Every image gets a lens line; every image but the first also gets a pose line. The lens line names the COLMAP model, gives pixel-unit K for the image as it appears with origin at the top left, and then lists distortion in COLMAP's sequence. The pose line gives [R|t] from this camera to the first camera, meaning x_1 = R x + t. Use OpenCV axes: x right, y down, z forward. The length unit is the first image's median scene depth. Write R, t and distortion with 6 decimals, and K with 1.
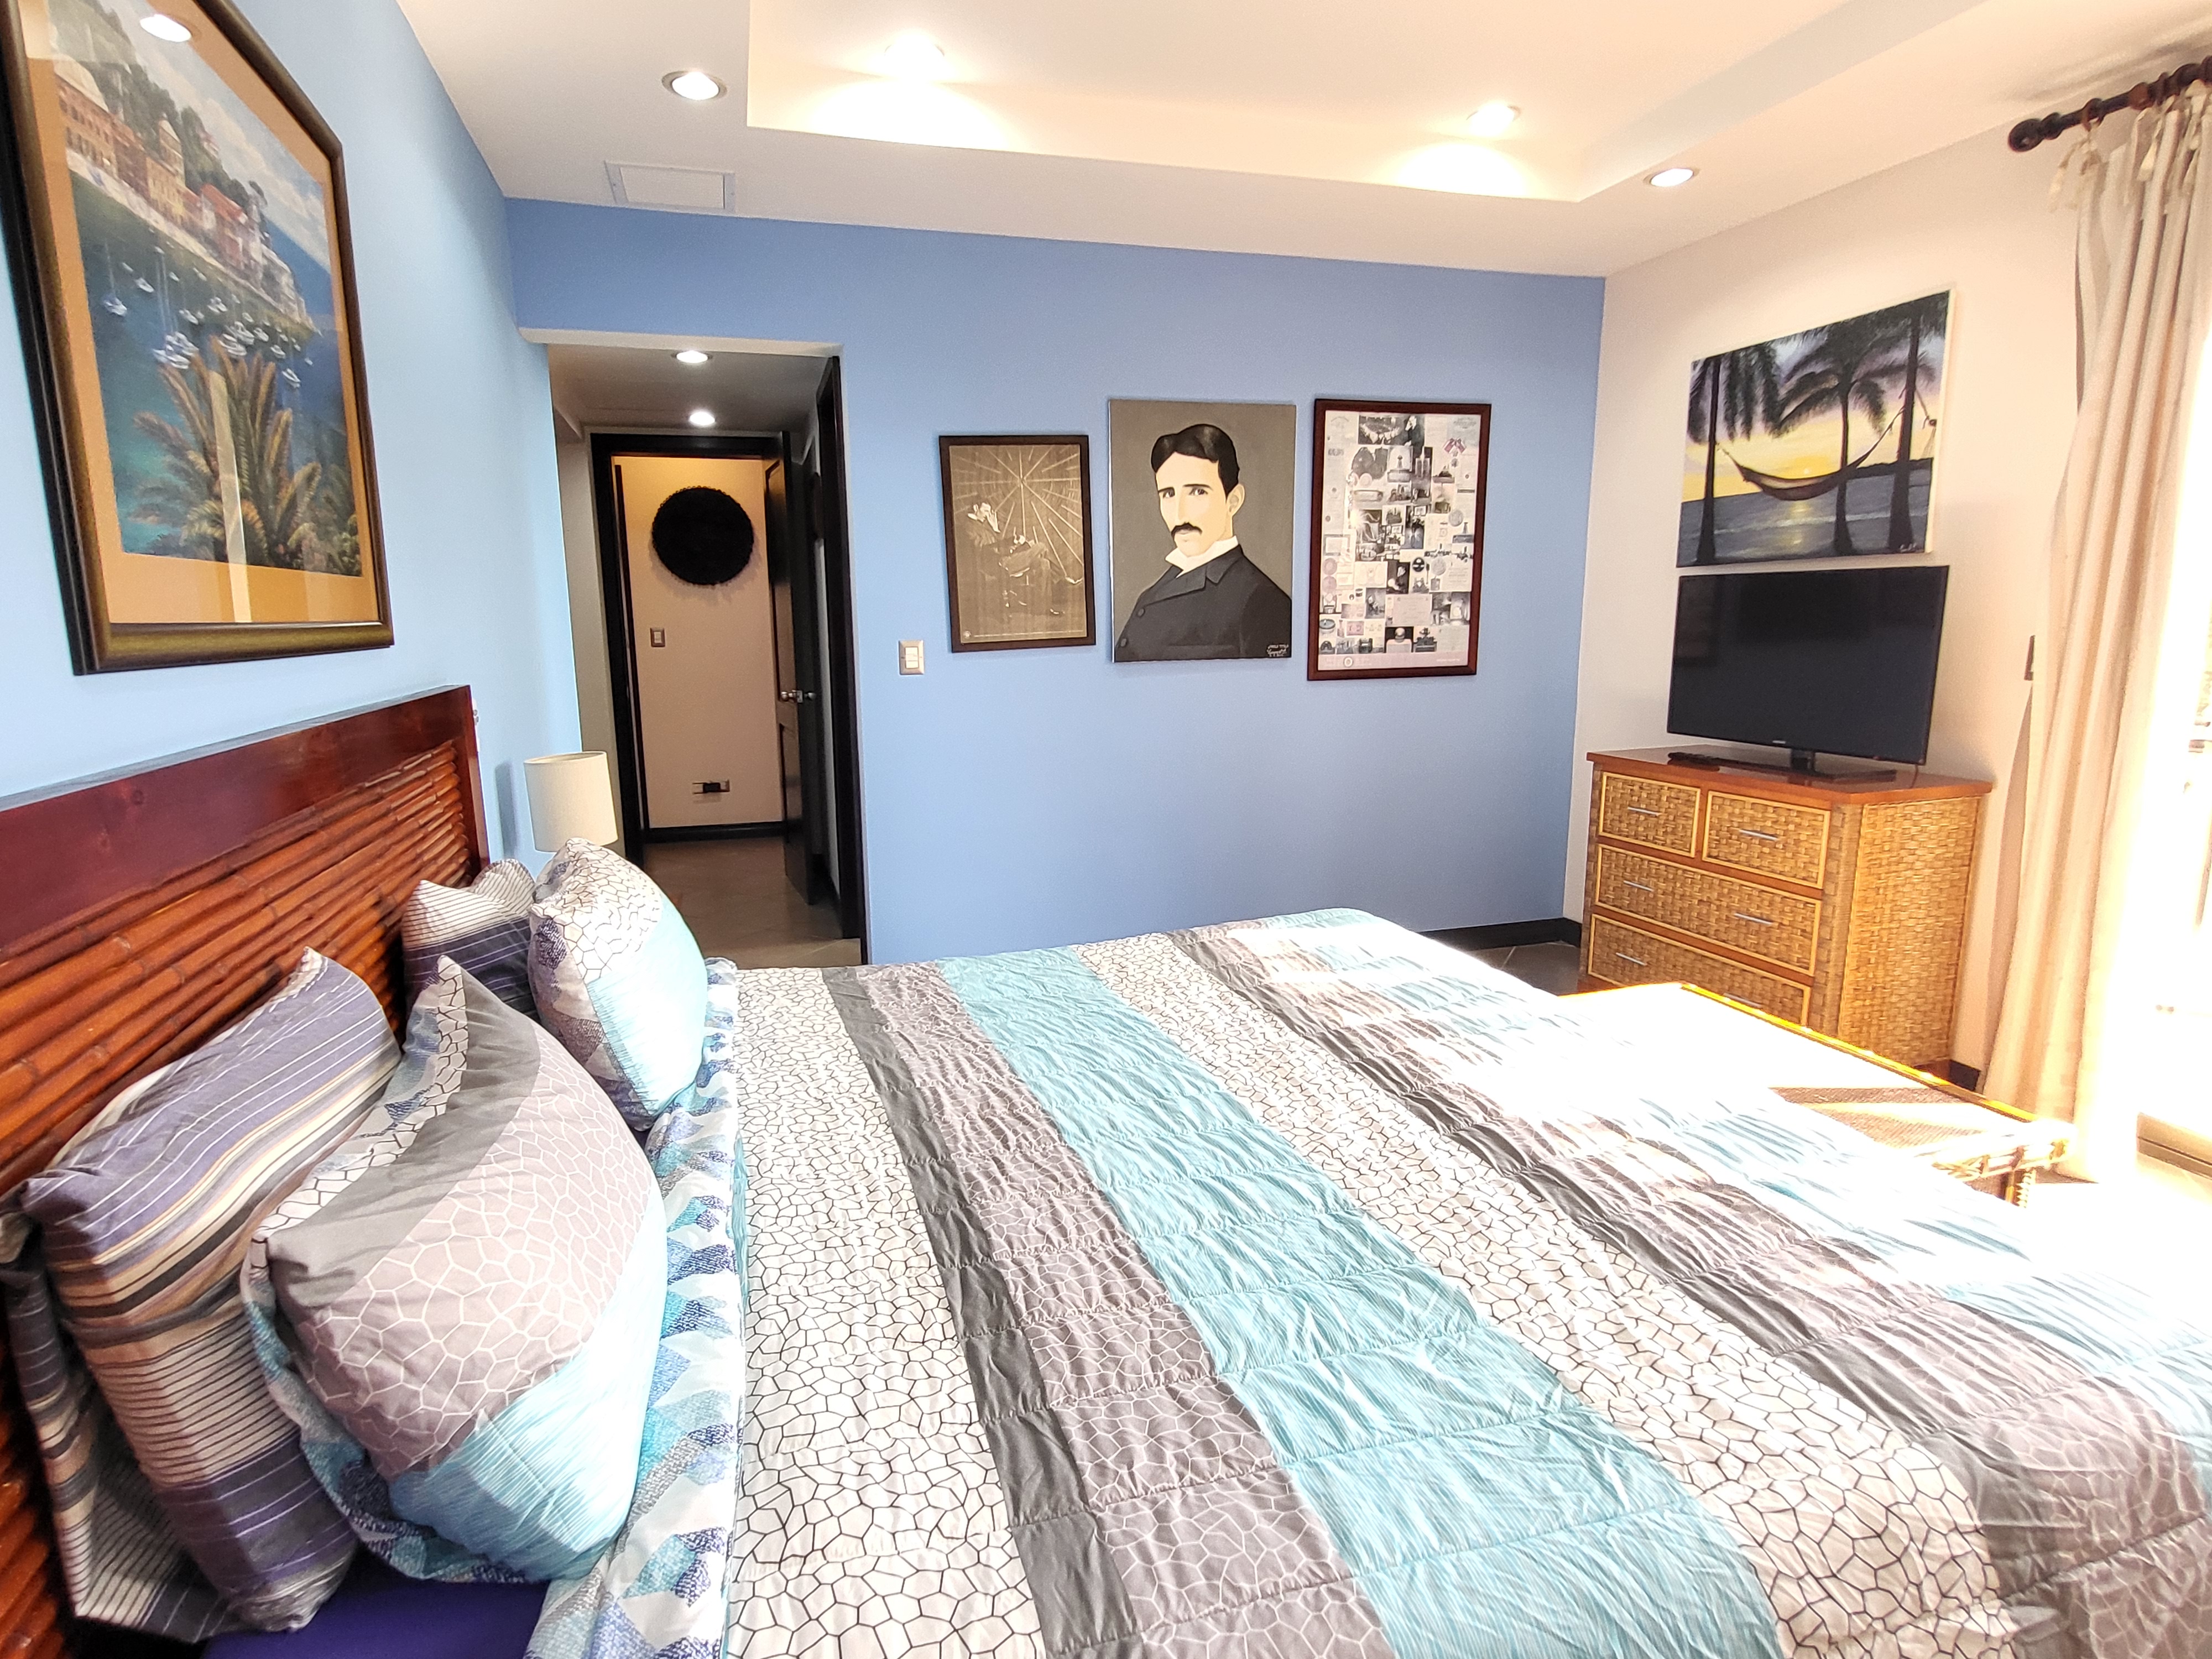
lens RADIAL K [[1252.6, 0, 1094.4], [0, 1252.6, 842.3], [0, 0, 1]] dist [0.002517, -0.001786]
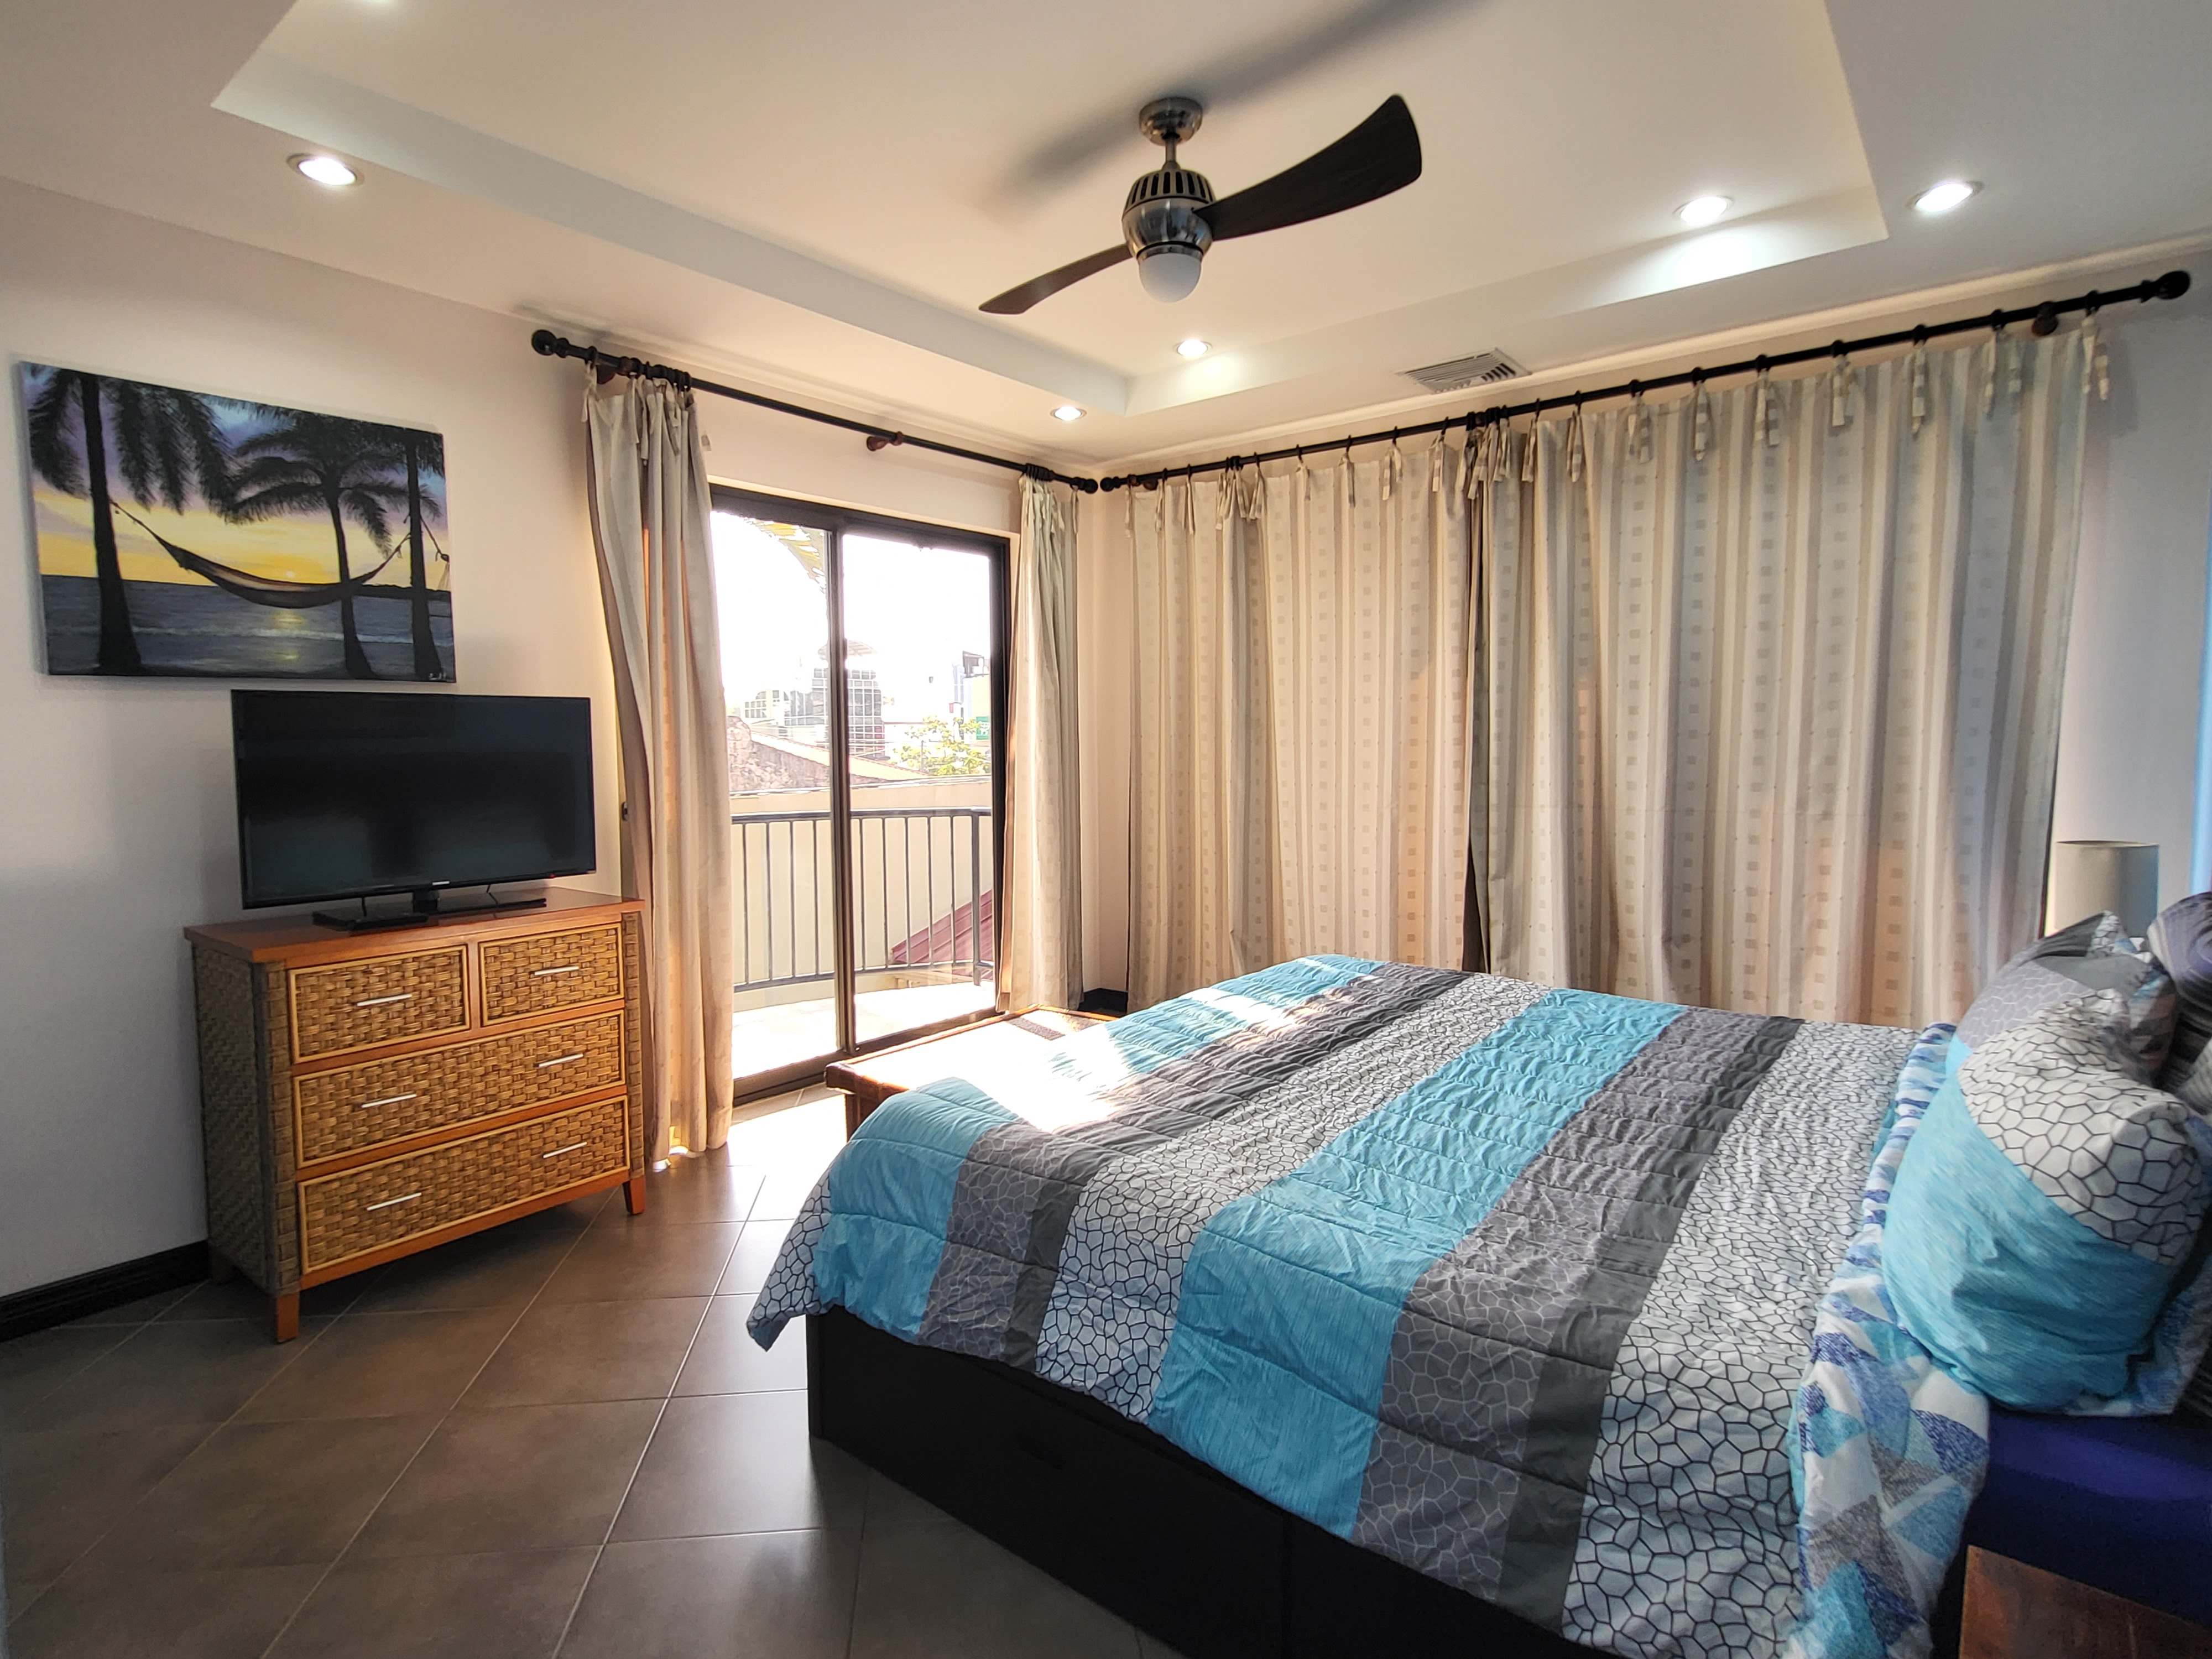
lens RADIAL K [[1096.6, 0, 1099.4], [0, 1096.6, 808.5], [0, 0, 1]] dist [0.002478, -0.000708]
pose [[-0.563744, -0.034953, 0.825210, -0.355435], [0.172284, 0.972151, 0.158872, -0.175247], [-0.807782, 0.231734, -0.542022, 1.037913]]
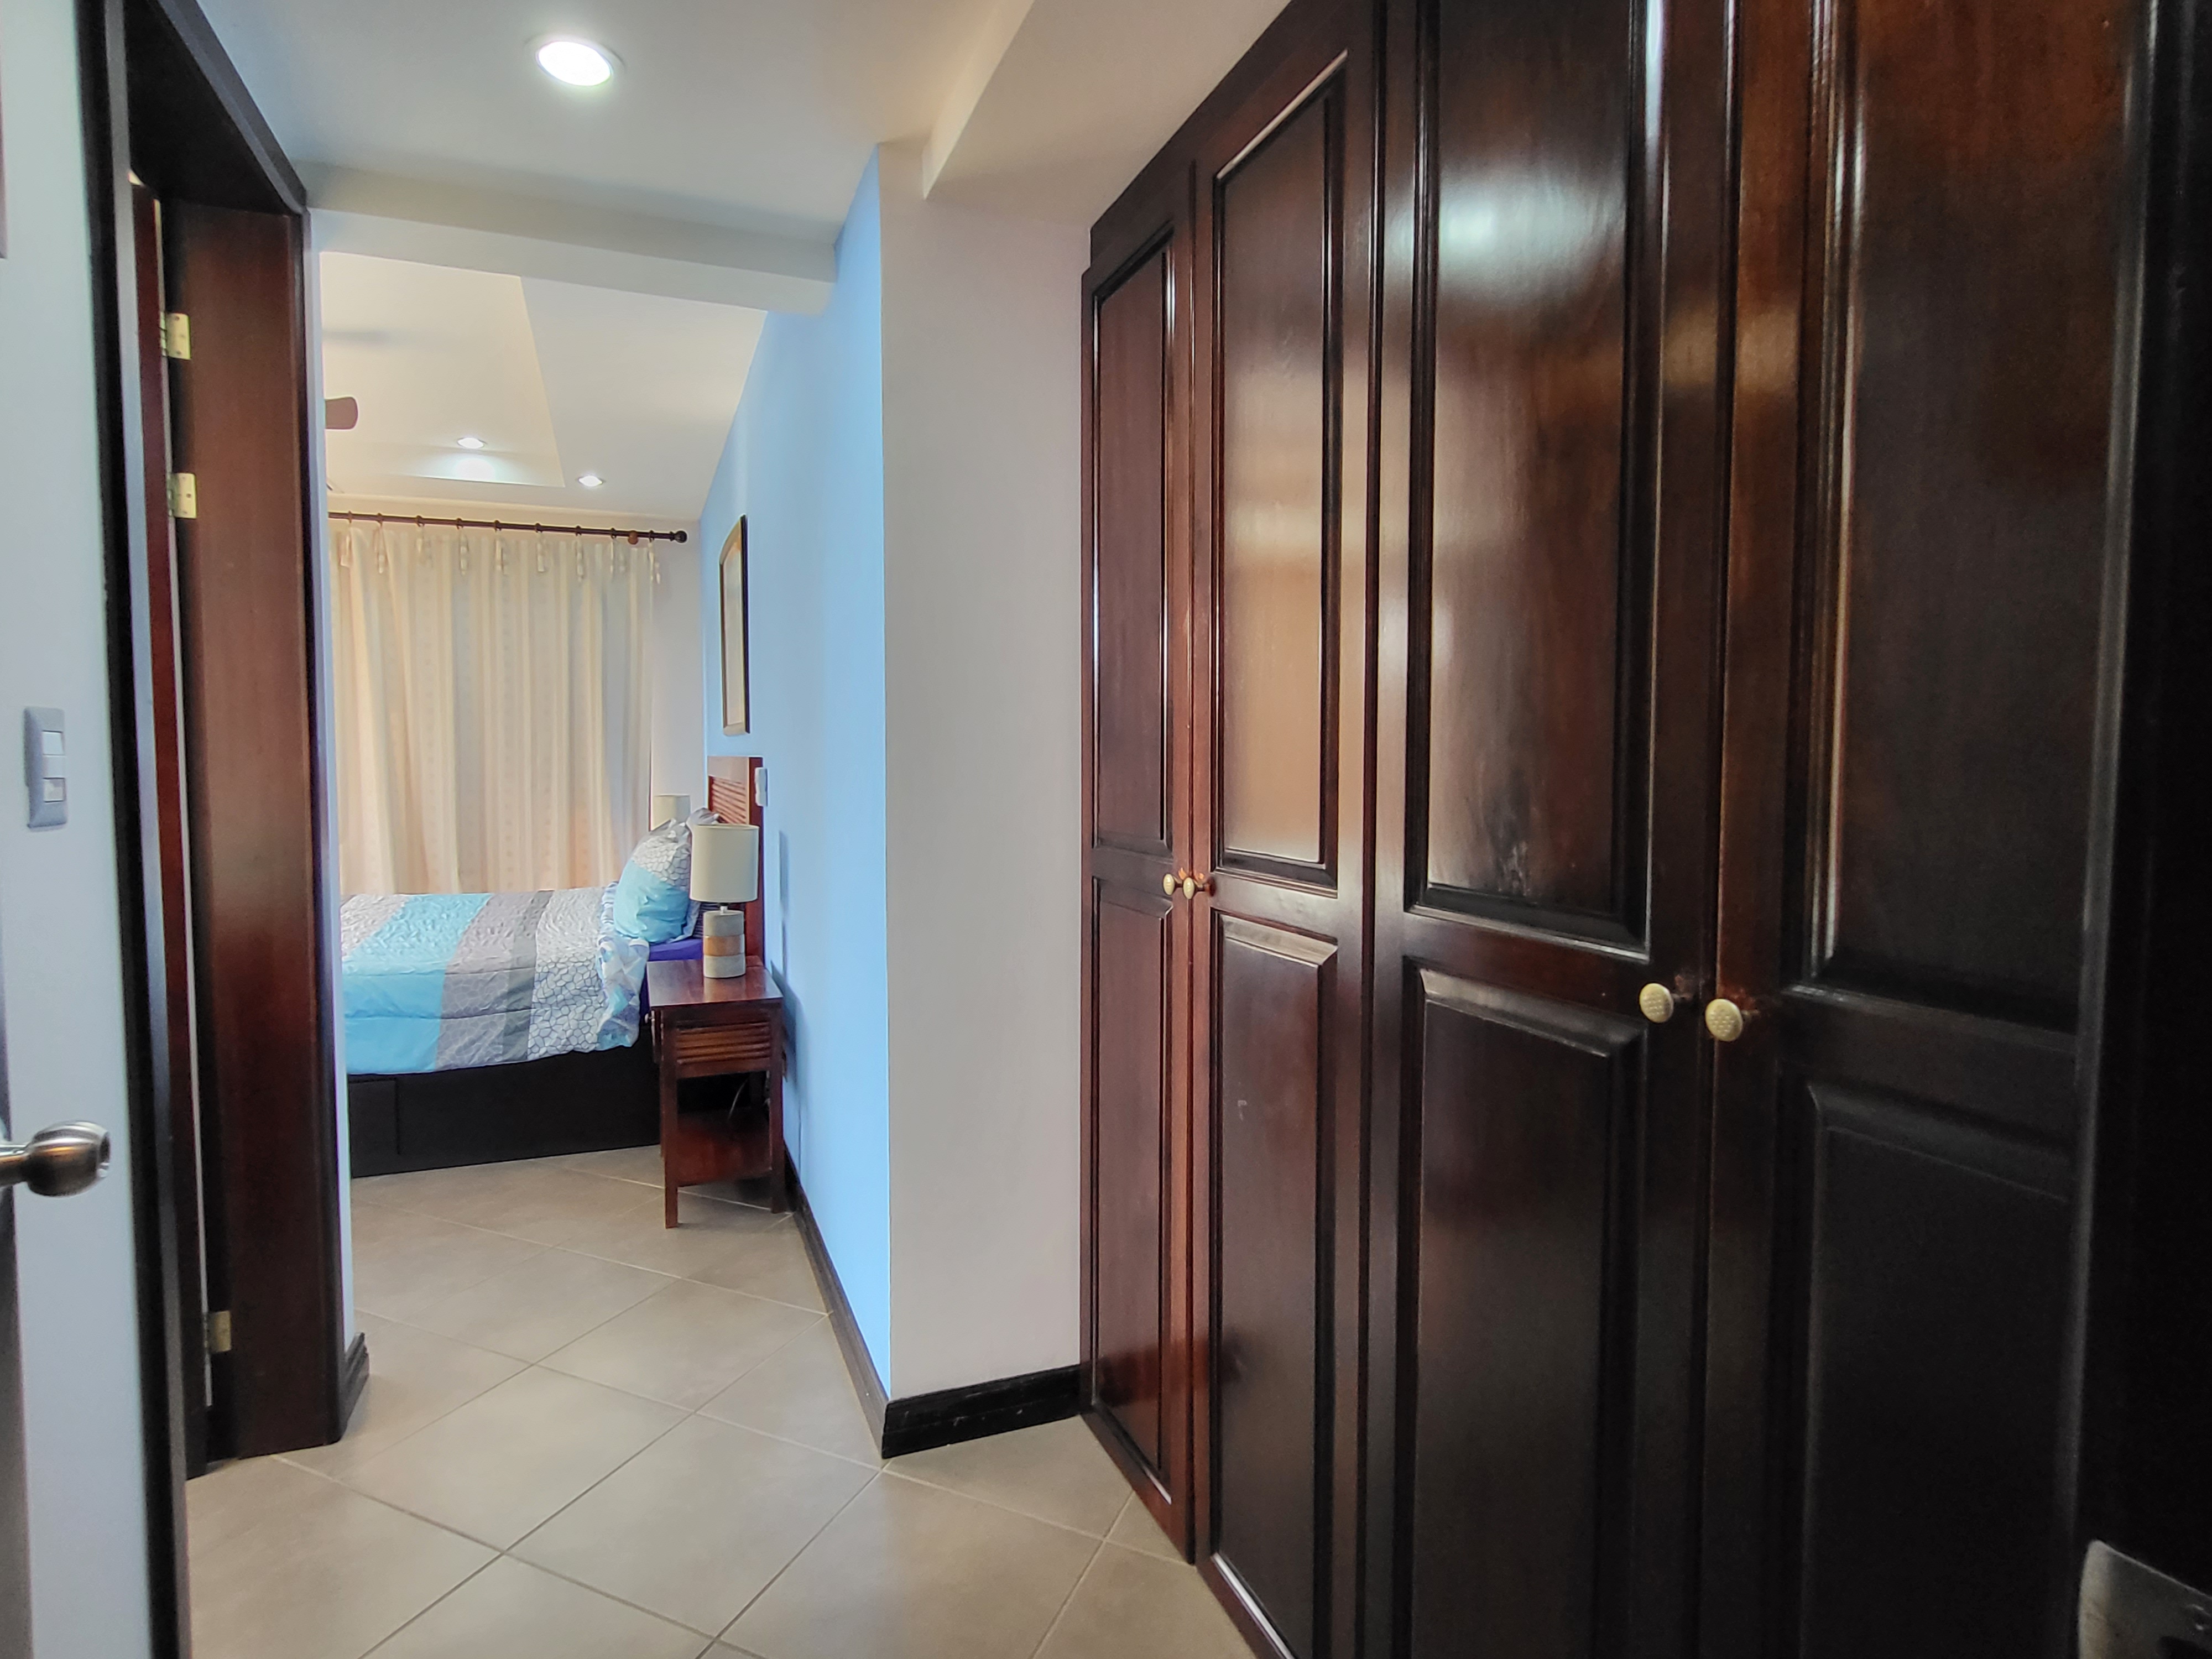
lens RADIAL K [[1252.6, 0, 1110.8], [0, 1252.6, 823.2], [0, 0, 1]] dist [0.002517, -0.001786]
pose [[-0.994755, 0.018977, -0.100510, -0.555277], [-0.005352, 0.971637, 0.236416, -0.298324], [0.102146, 0.235713, -0.966440, 1.832137]]
